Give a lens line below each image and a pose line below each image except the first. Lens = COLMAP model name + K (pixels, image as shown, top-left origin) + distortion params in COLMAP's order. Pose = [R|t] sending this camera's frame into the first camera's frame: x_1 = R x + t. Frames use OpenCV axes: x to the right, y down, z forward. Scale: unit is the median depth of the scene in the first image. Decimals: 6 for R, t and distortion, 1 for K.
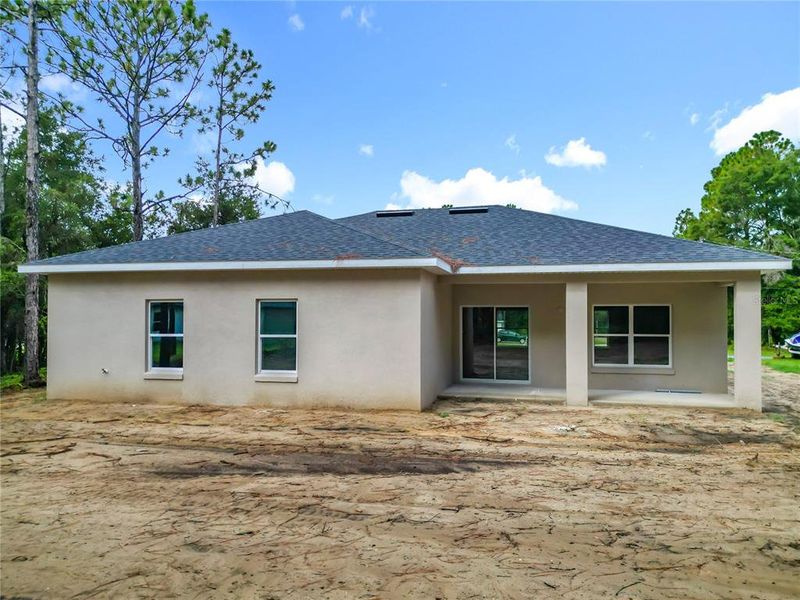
lens RADIAL K [[587.2, 0, 455.9], [0, 587.2, 300.7], [0, 0, 1]] dist [0.059330, 0.000919]
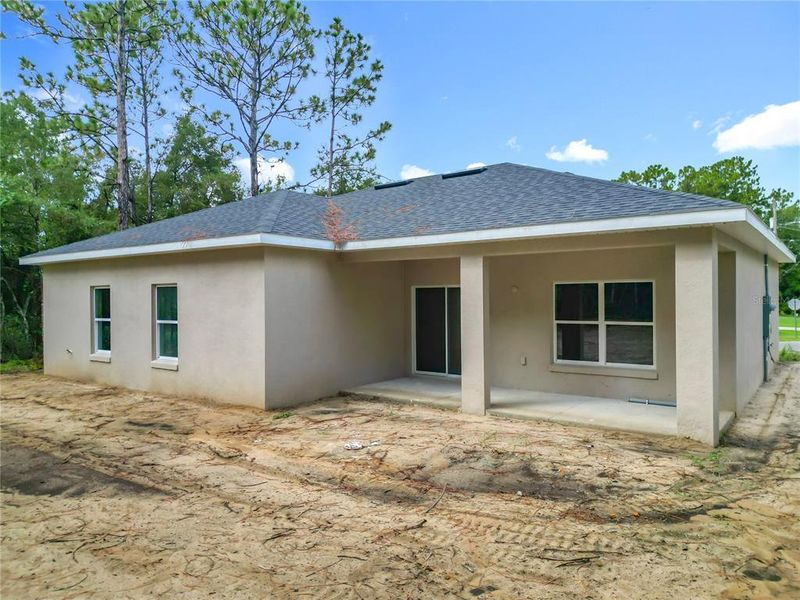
lens RADIAL K [[587.2, 0, 455.9], [0, 587.2, 300.7], [0, 0, 1]] dist [0.059330, 0.000919]
pose [[0.903357, -0.004525, -0.428866, 0.447958], [0.023434, 0.998971, 0.038821, -0.001828], [0.428249, -0.045119, 0.902534, 0.260299]]
